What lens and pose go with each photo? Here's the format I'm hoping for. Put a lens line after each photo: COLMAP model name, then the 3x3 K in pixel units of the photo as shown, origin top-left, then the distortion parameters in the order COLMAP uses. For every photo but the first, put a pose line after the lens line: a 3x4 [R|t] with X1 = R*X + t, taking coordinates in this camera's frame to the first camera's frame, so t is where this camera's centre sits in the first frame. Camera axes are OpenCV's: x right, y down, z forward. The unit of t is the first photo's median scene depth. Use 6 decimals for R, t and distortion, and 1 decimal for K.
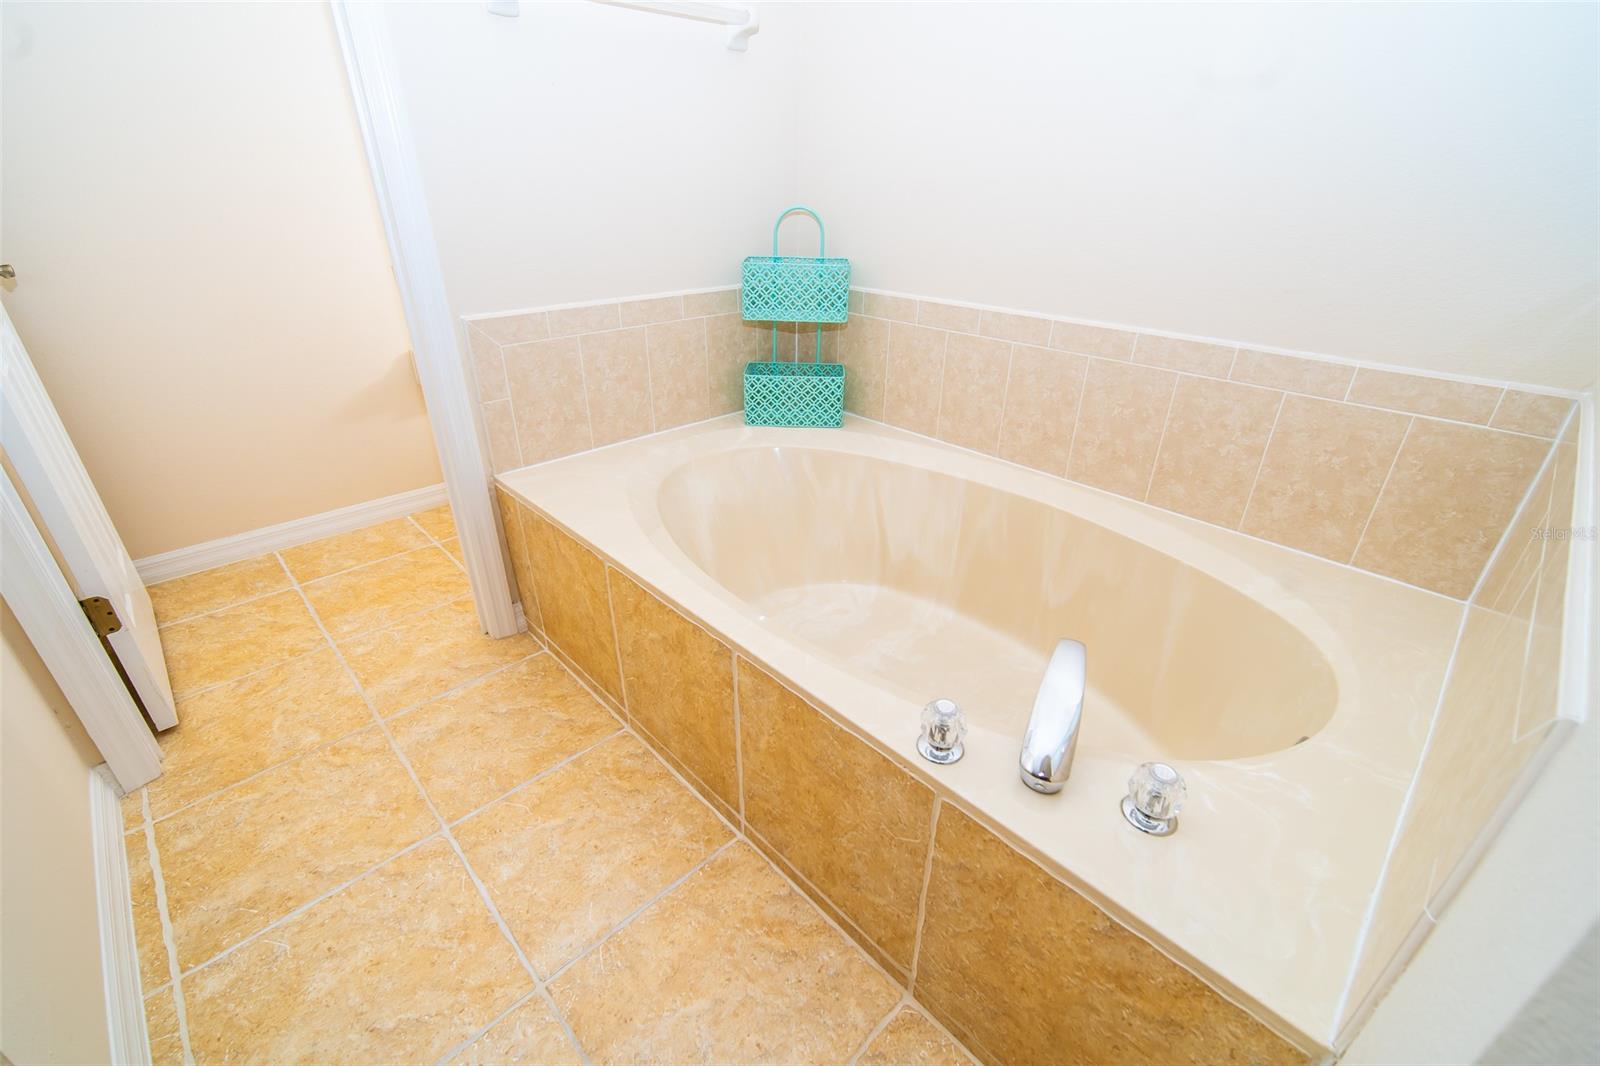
lens RADIAL K [[691.6, 0, 801.5], [0, 691.6, 540.8], [0, 0, 1]] dist [0.002013, 0.000738]
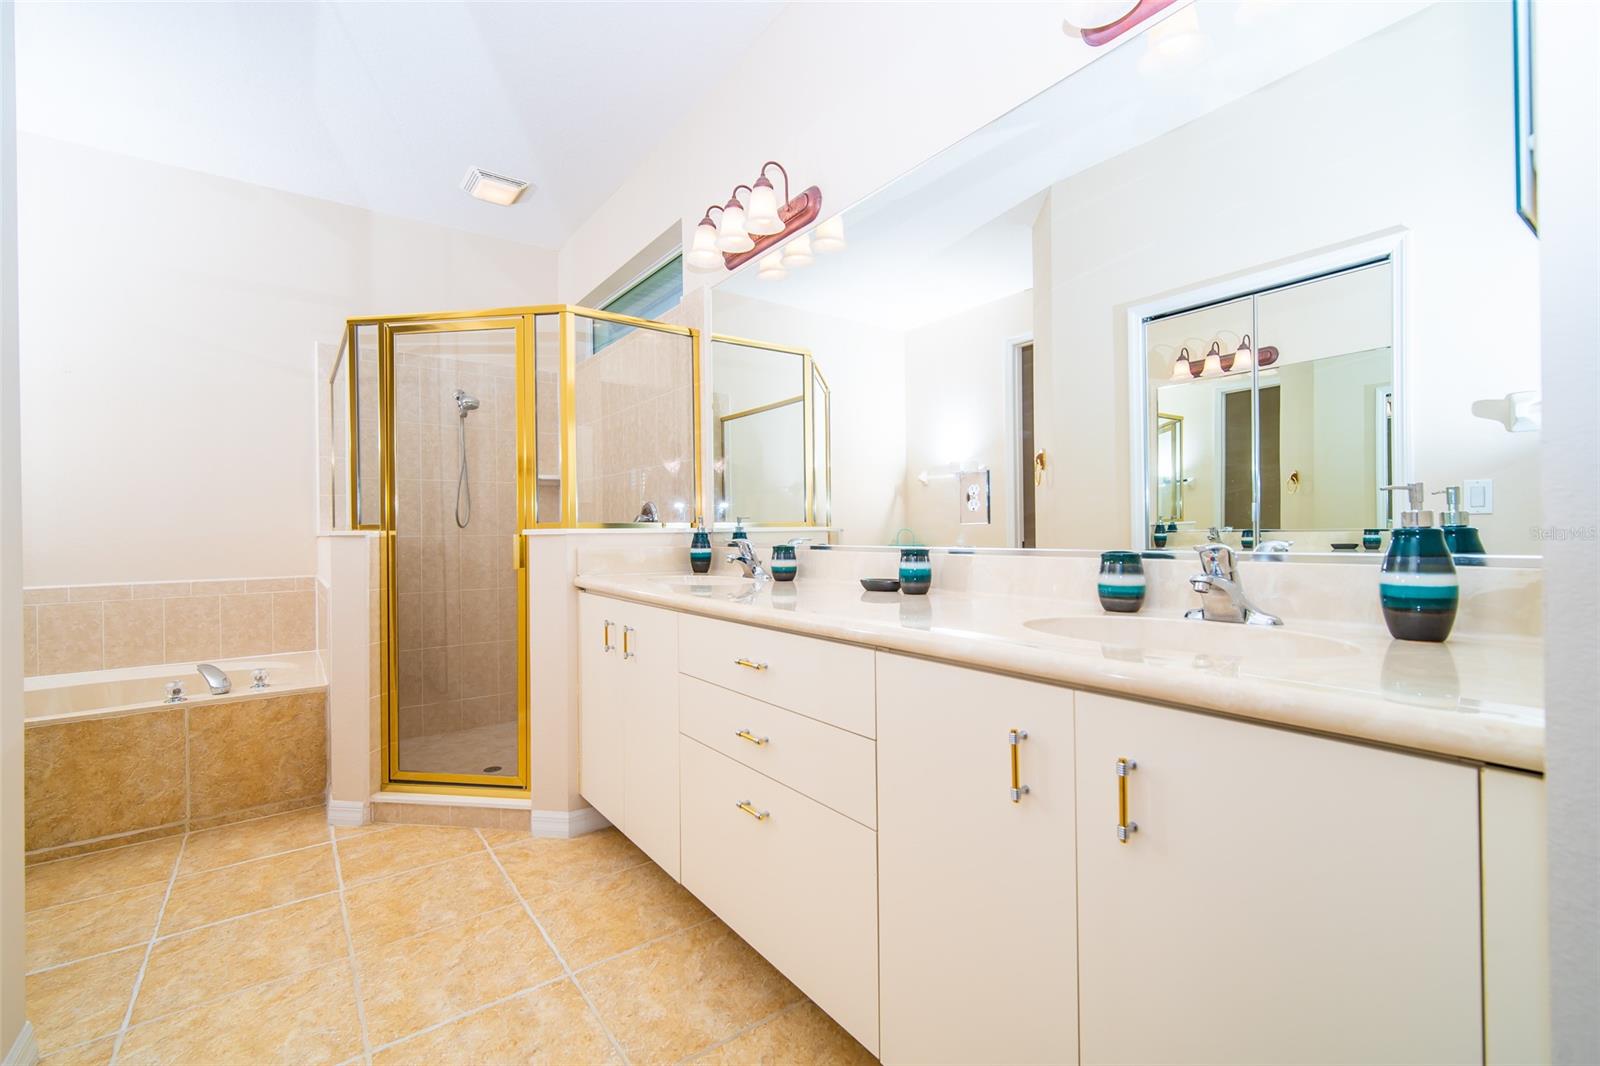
lens RADIAL K [[691.6, 0, 801.1], [0, 691.6, 533.9], [0, 0, 1]] dist [0.002013, 0.000738]
pose [[0.130495, -0.015417, 0.991329, -1.533316], [0.477557, 0.877221, -0.049221, 0.731667], [-0.868856, 0.479840, 0.121835, -1.256364]]
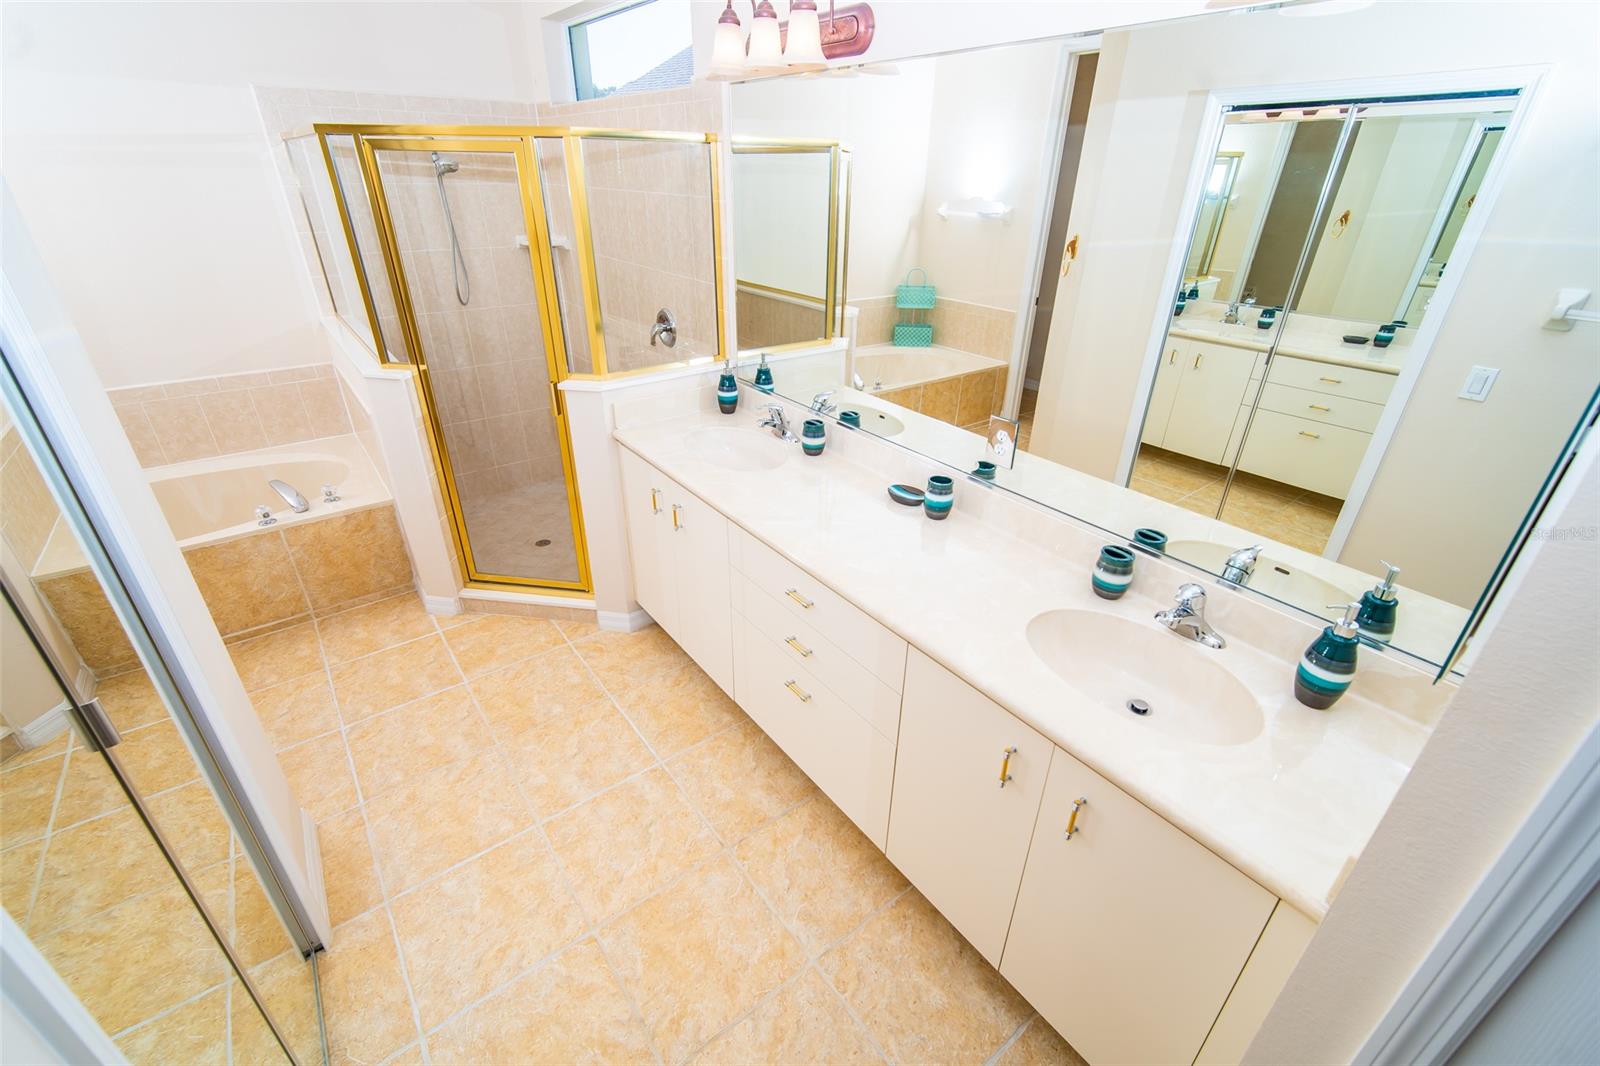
lens RADIAL K [[691.6, 0, 798.8], [0, 691.6, 533.8], [0, 0, 1]] dist [0.002013, 0.000738]
pose [[0.118595, -0.476909, 0.870915, -1.570733], [0.457258, 0.804798, 0.378438, 0.182172], [-0.881391, 0.353352, 0.313515, -1.427897]]
